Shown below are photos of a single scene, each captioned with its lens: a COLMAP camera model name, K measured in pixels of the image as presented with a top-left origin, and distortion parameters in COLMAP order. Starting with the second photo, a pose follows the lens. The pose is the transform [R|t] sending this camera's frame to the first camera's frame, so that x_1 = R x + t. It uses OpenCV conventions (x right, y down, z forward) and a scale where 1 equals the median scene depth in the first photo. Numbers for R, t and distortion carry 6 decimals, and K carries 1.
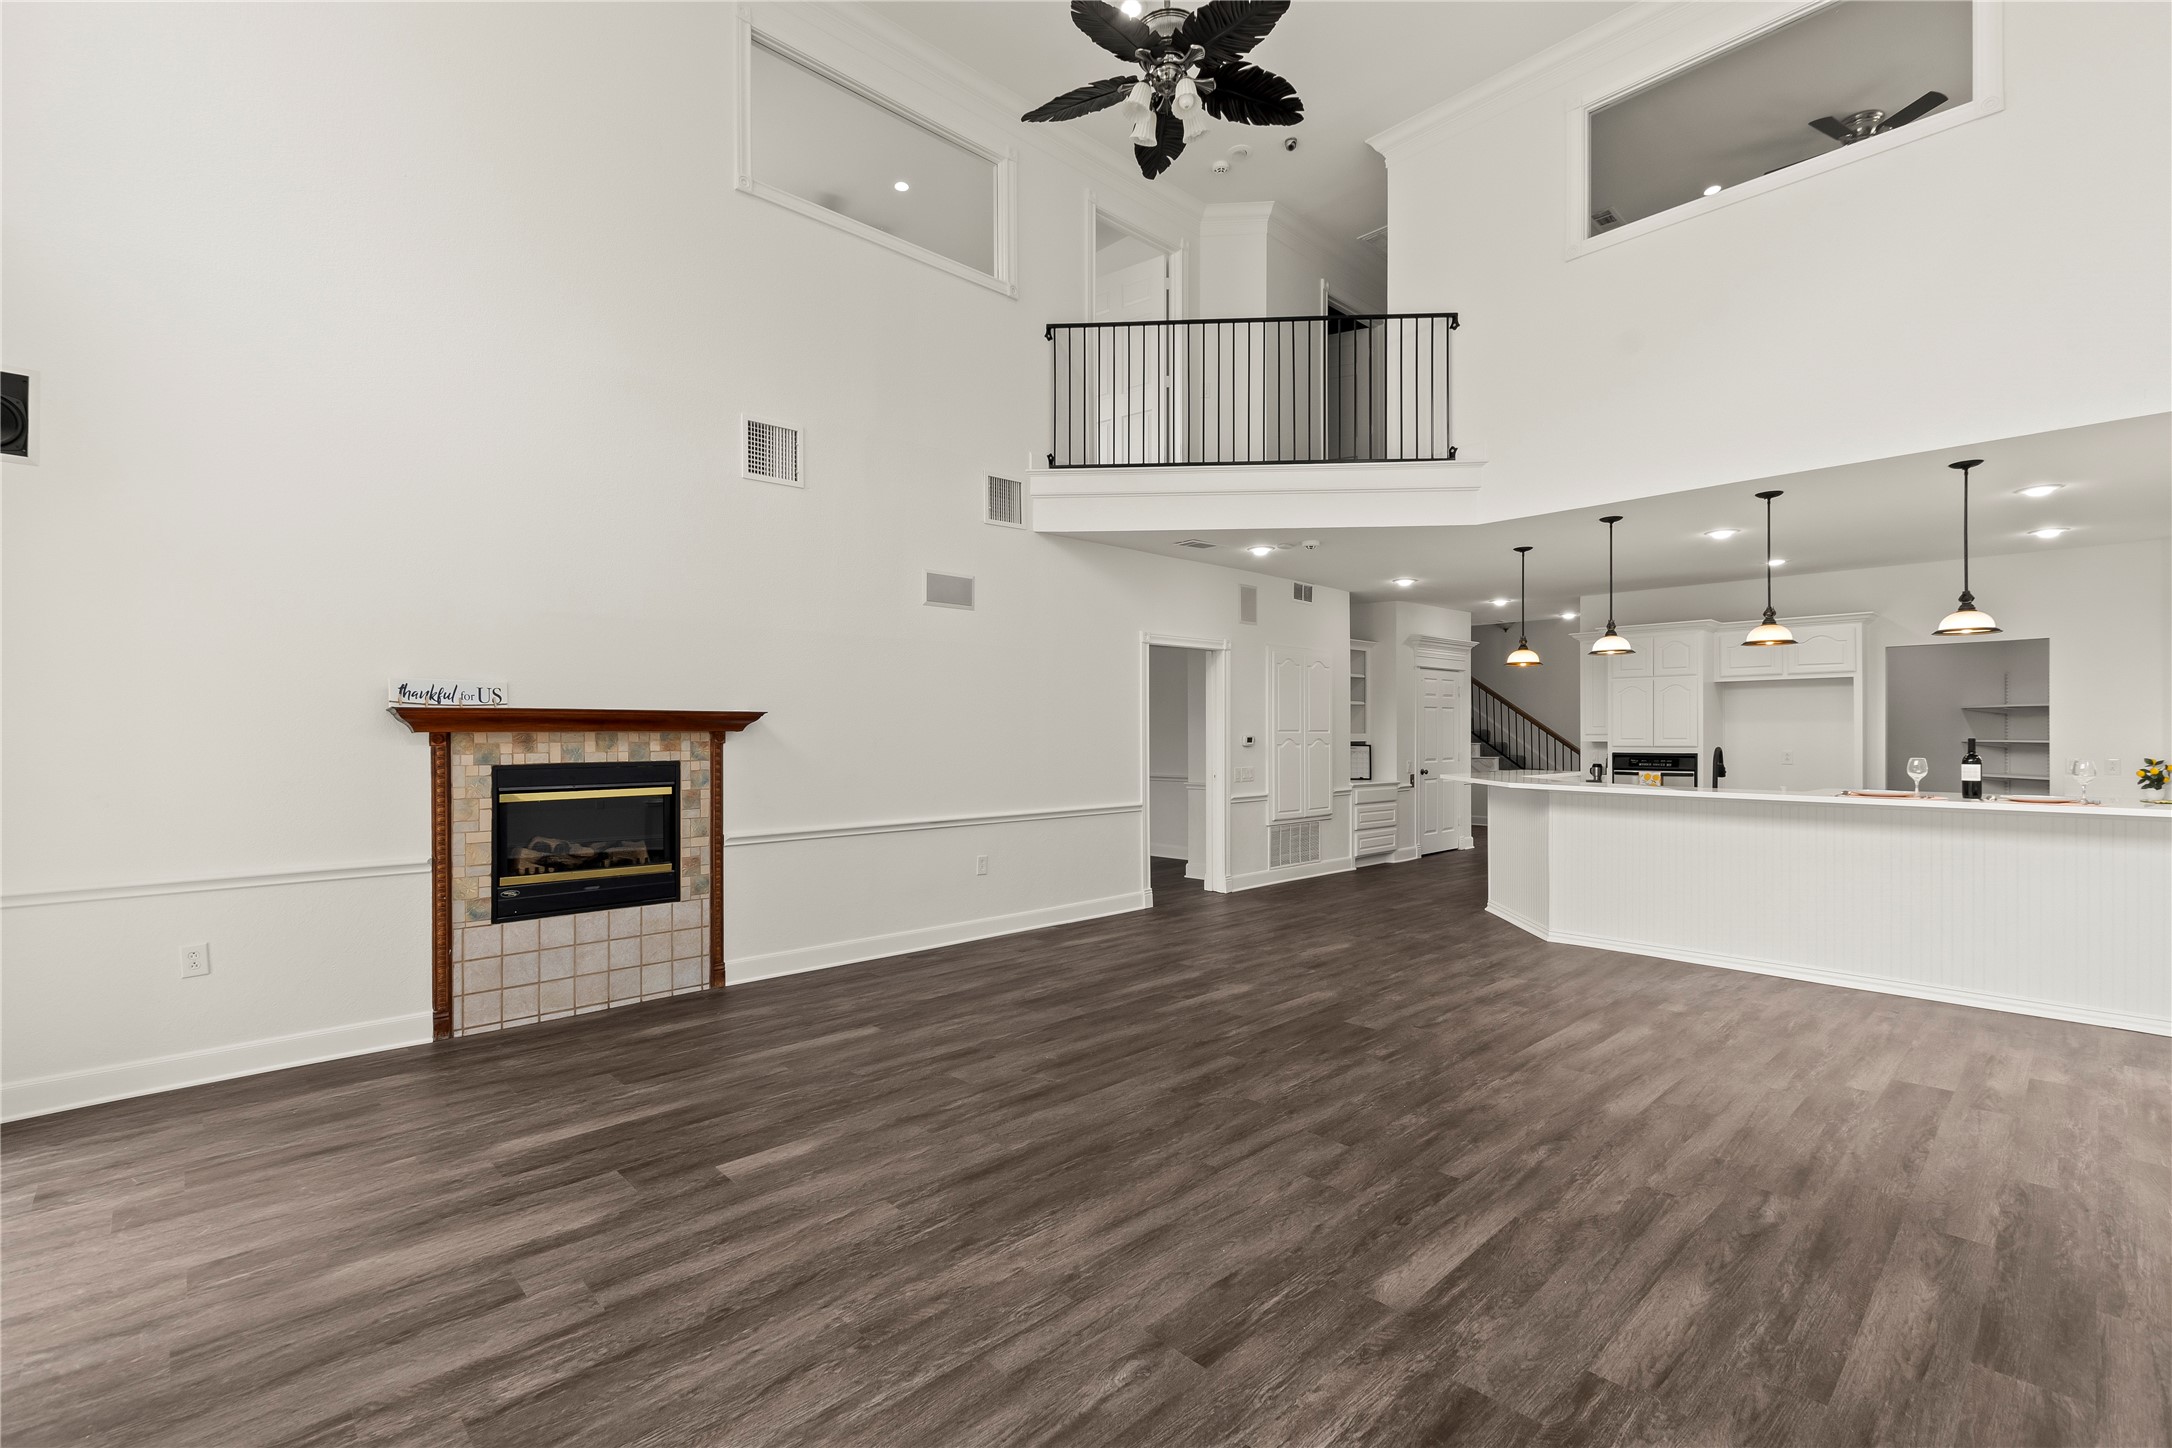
lens RADIAL K [[957.1, 0, 1034.5], [0, 957.1, 730.1], [0, 0, 1]] dist [0.005838, -0.000104]
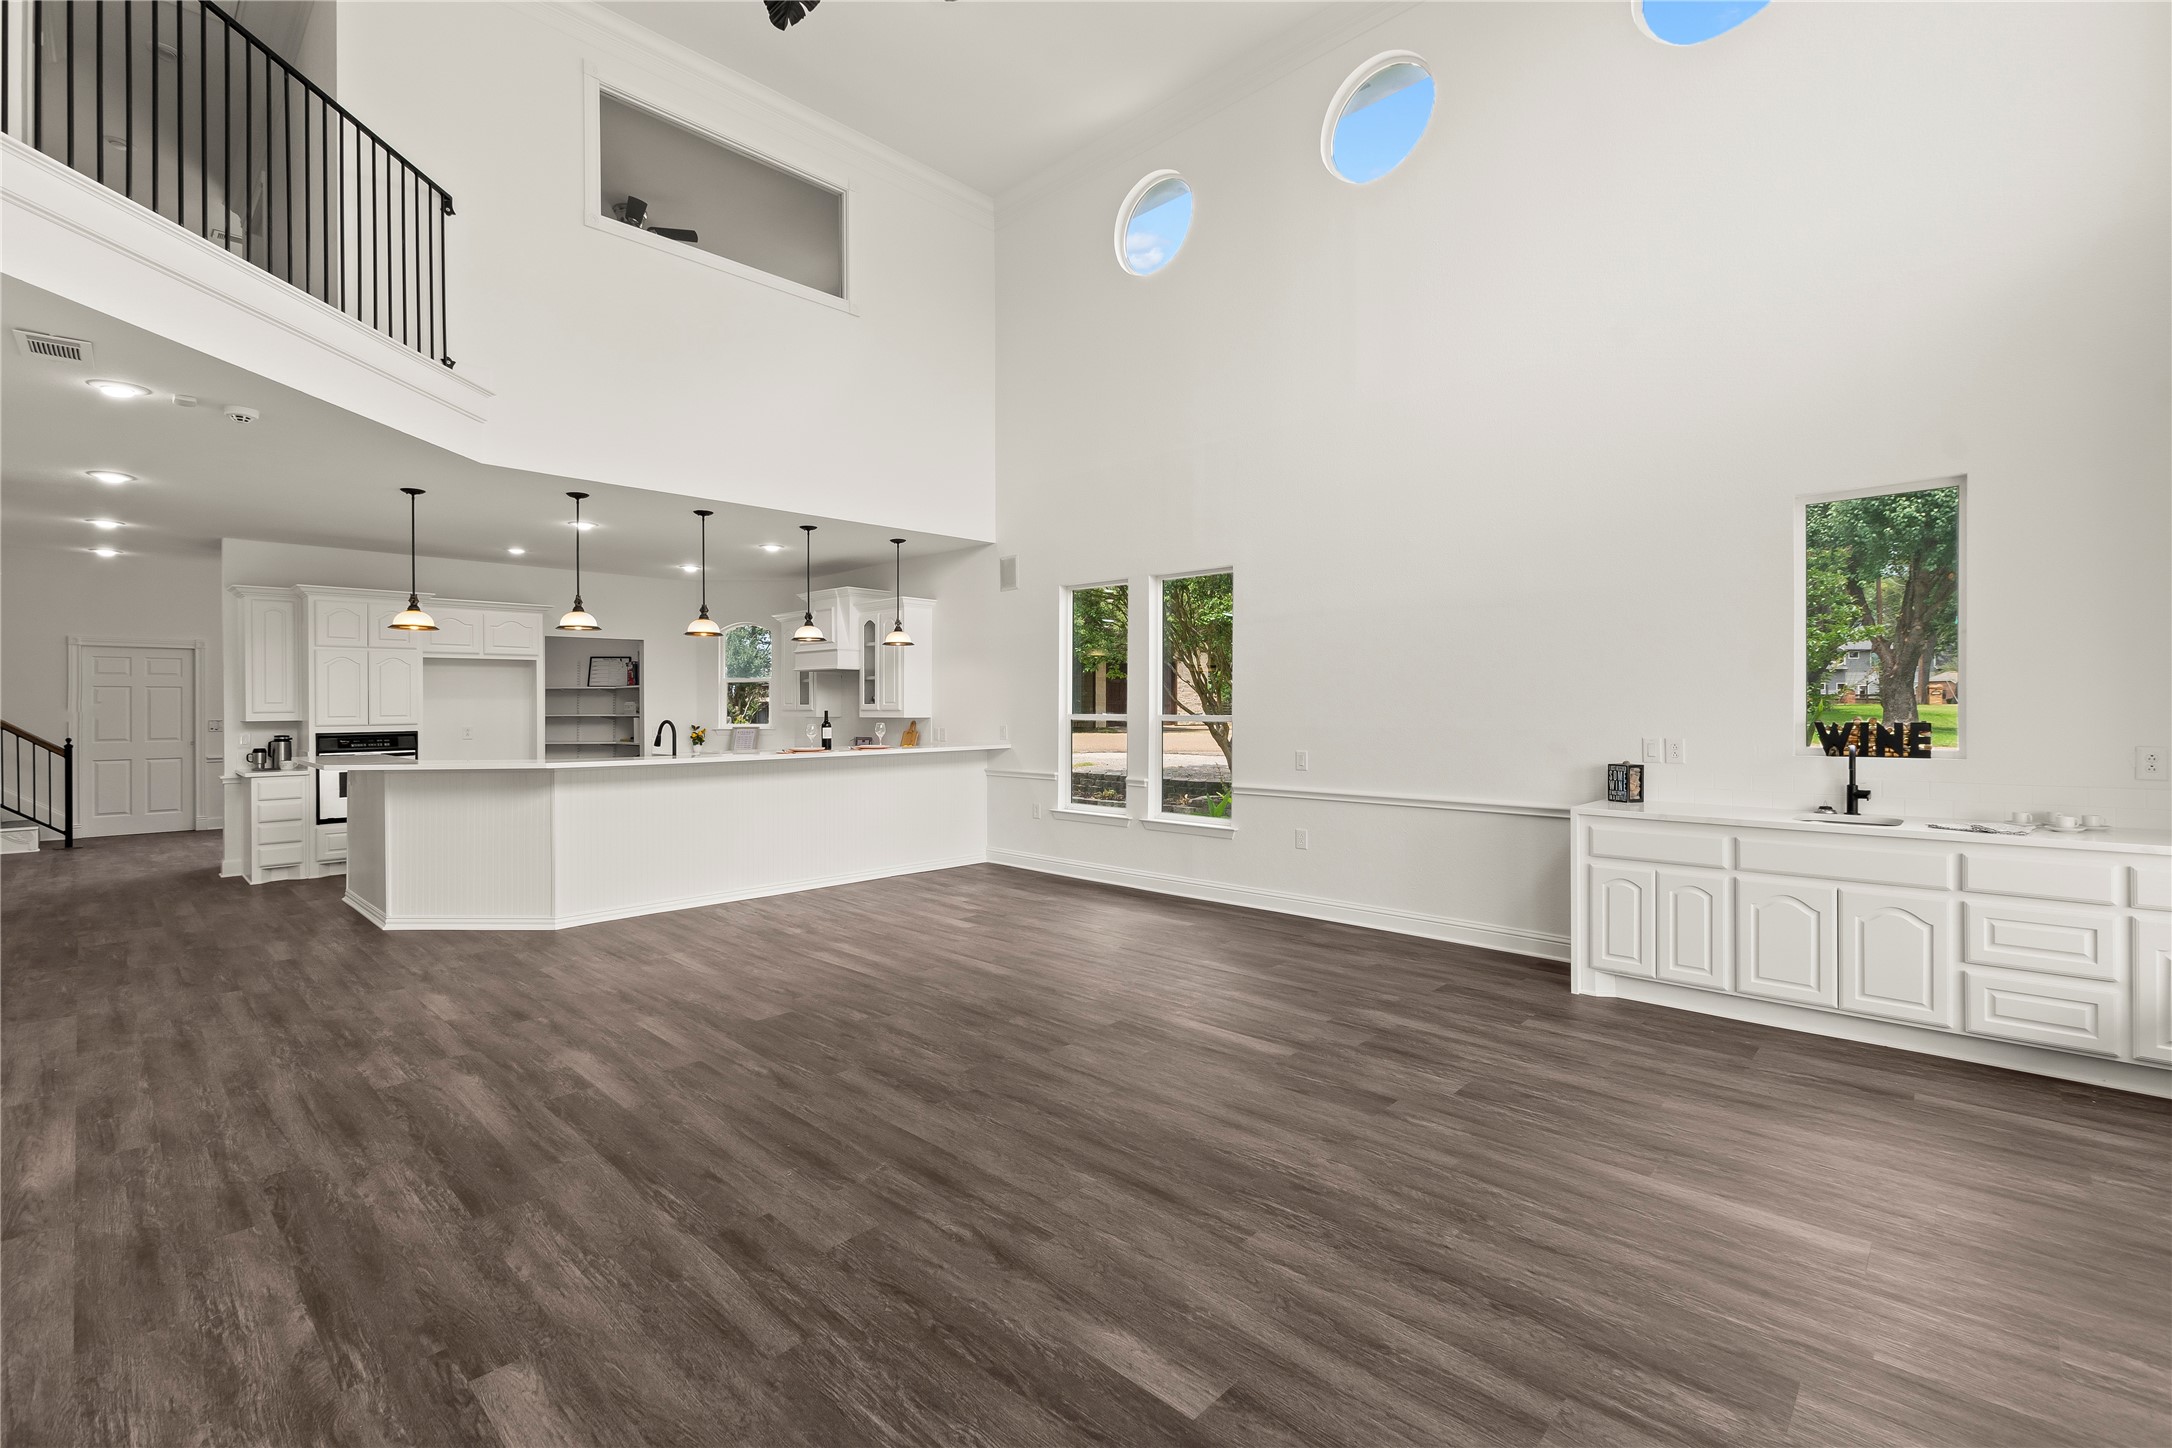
lens RADIAL K [[957.1, 0, 1120.2], [0, 957.1, 705.2], [0, 0, 1]] dist [0.005838, -0.000104]
pose [[-0.099454, 0.001342, 0.995041, -0.616359], [0.003288, 0.999994, -0.001020, 0.003554], [-0.995037, 0.003170, -0.099458, 0.730805]]
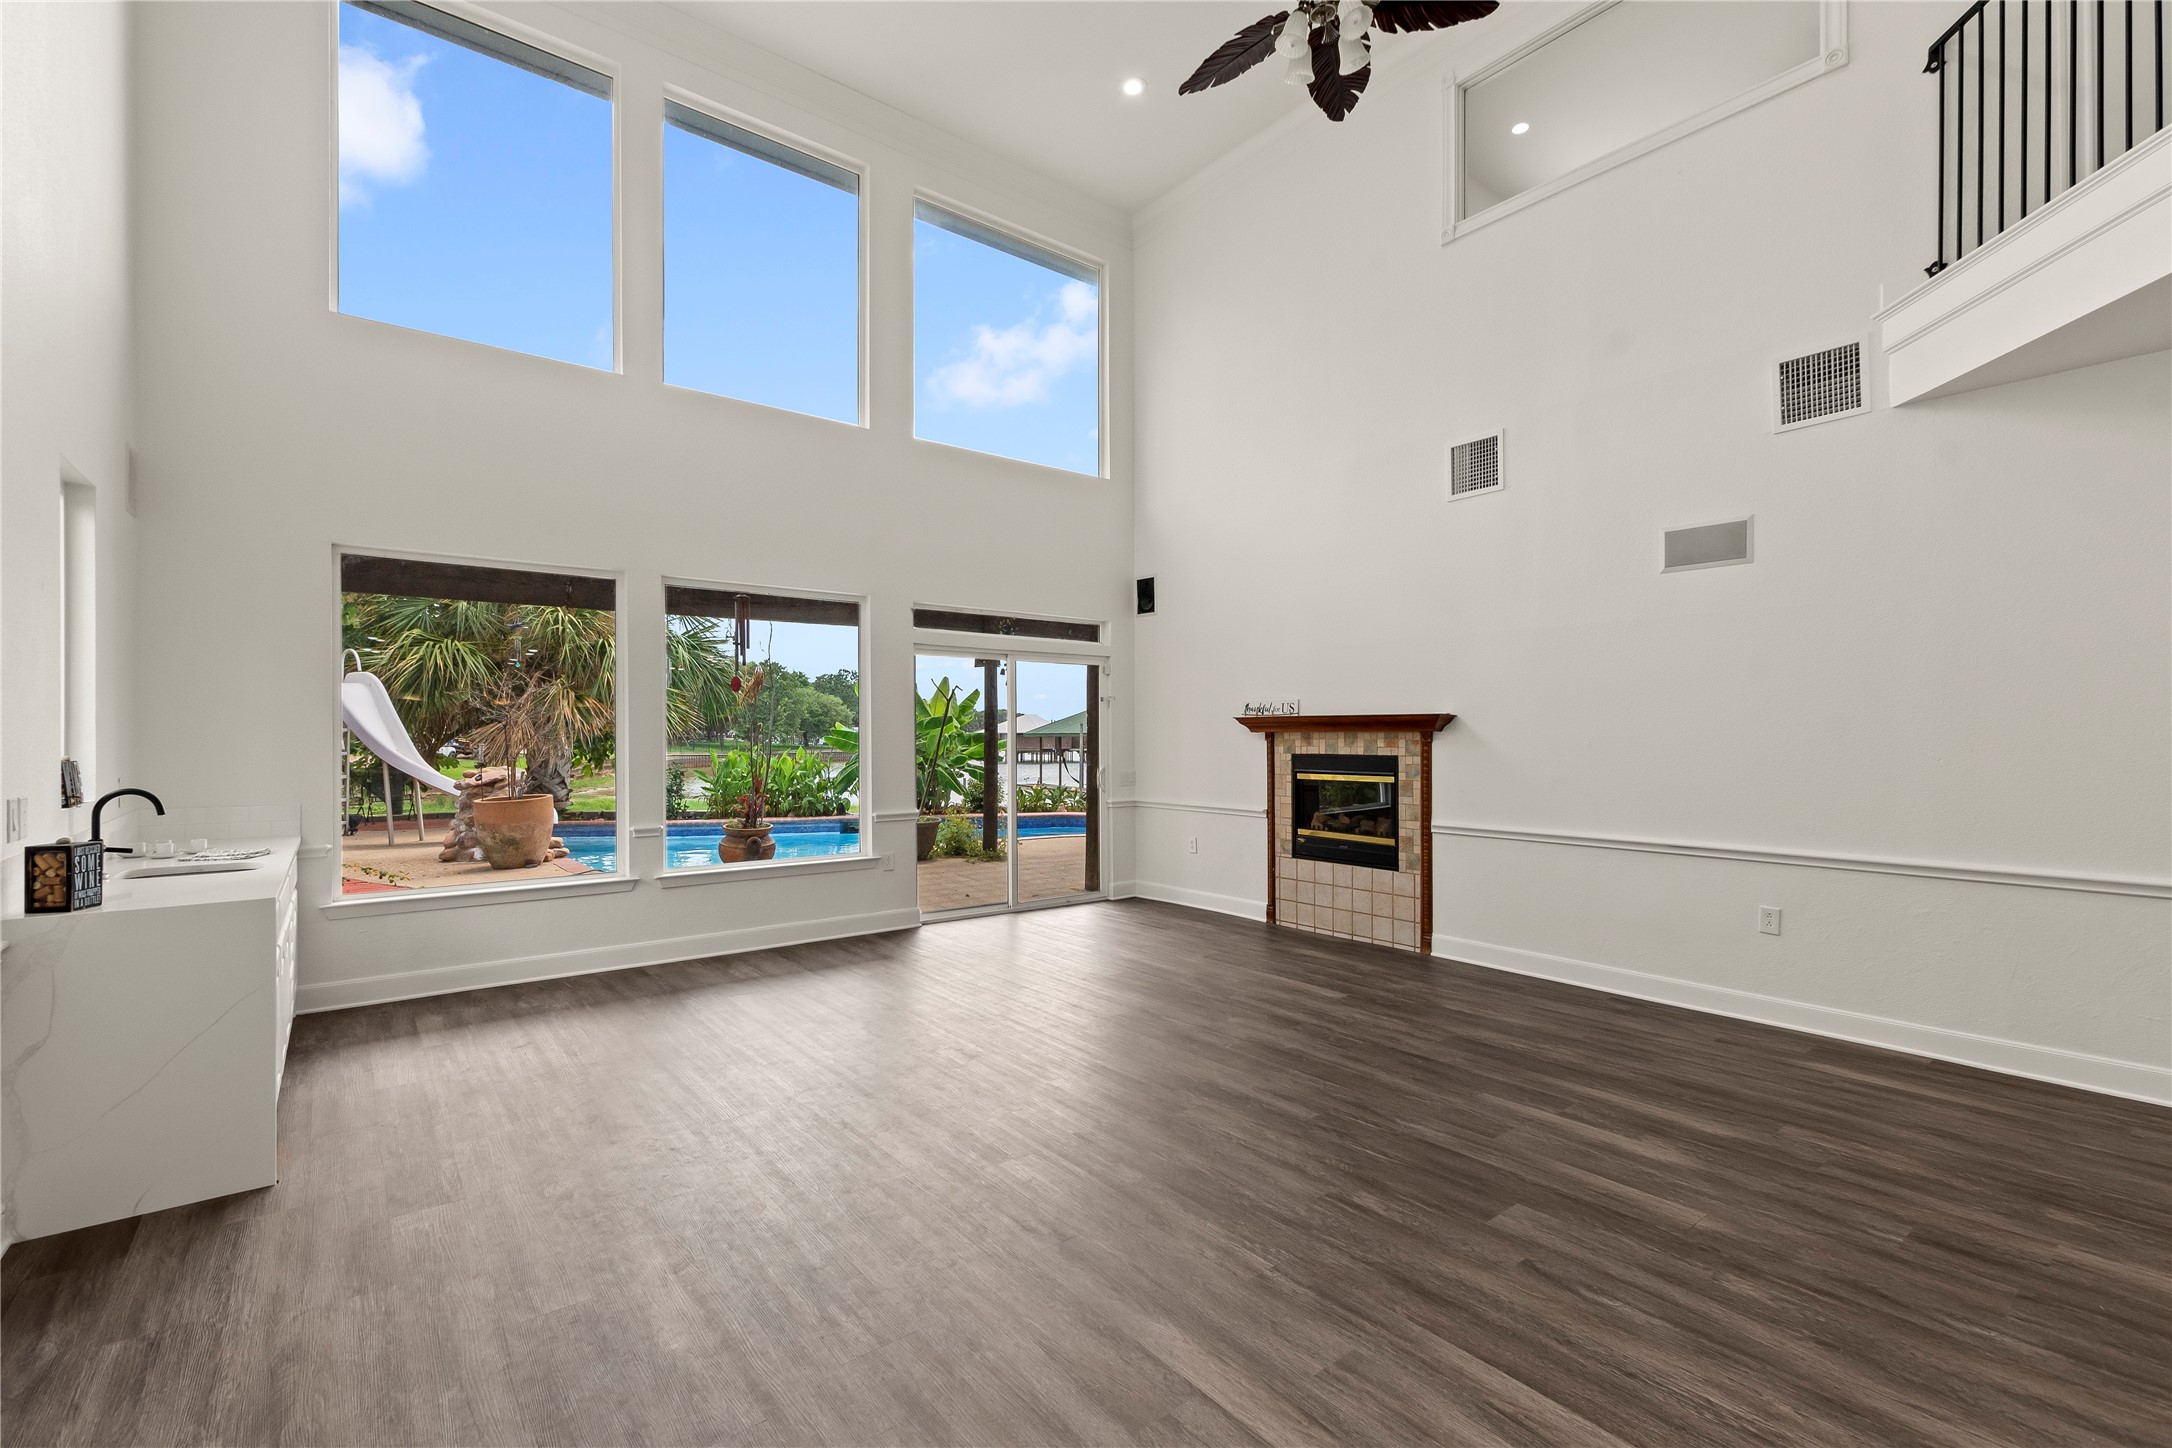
lens RADIAL K [[957.1, 0, 1104.5], [0, 957.1, 731.5], [0, 0, 1]] dist [0.005838, -0.000104]
pose [[-0.058224, -0.000638, -0.998303, 0.936824], [0.002066, 0.999998, -0.000759, 0.001501], [0.998301, -0.002107, -0.058223, 0.759823]]
